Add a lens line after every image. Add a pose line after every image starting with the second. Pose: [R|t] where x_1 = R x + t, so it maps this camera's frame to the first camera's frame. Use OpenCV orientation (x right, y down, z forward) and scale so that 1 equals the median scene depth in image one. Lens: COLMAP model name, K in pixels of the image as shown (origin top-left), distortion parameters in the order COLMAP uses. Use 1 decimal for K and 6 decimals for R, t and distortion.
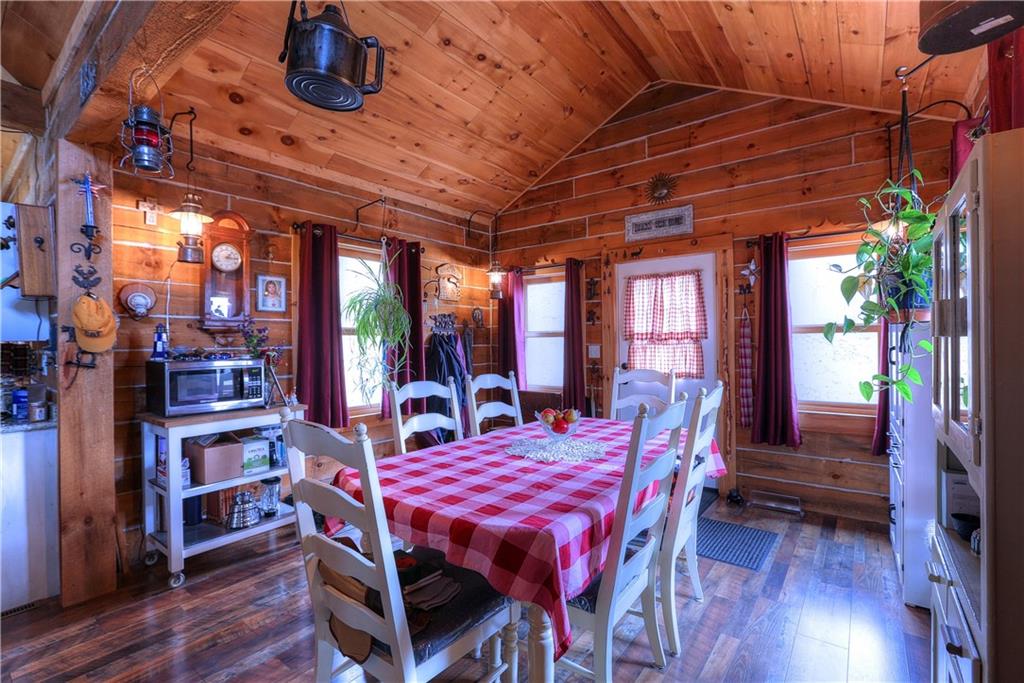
lens RADIAL K [[463.8, 0, 508.6], [0, 463.8, 343.6], [0, 0, 1]] dist [-0.022044, 0.001269]
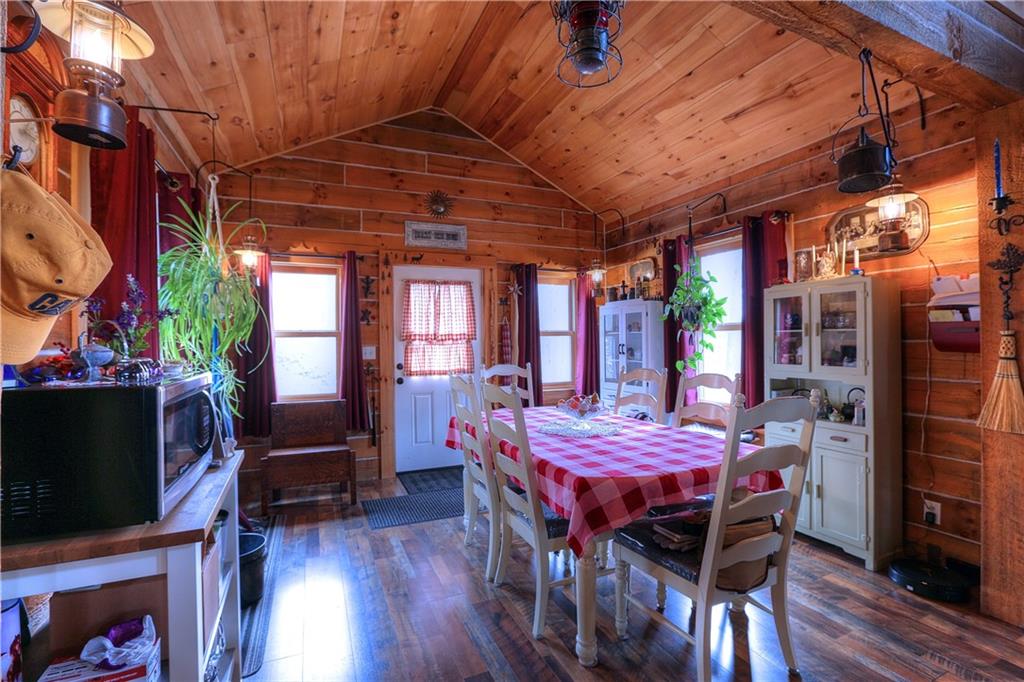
lens RADIAL K [[463.8, 0, 510.0], [0, 463.8, 337.4], [0, 0, 1]] dist [-0.022044, 0.001269]
pose [[0.485415, 0.009700, 0.874230, -0.539735], [0.012211, 0.999766, -0.017873, 0.006240], [-0.874199, 0.019351, 0.485182, 0.304325]]
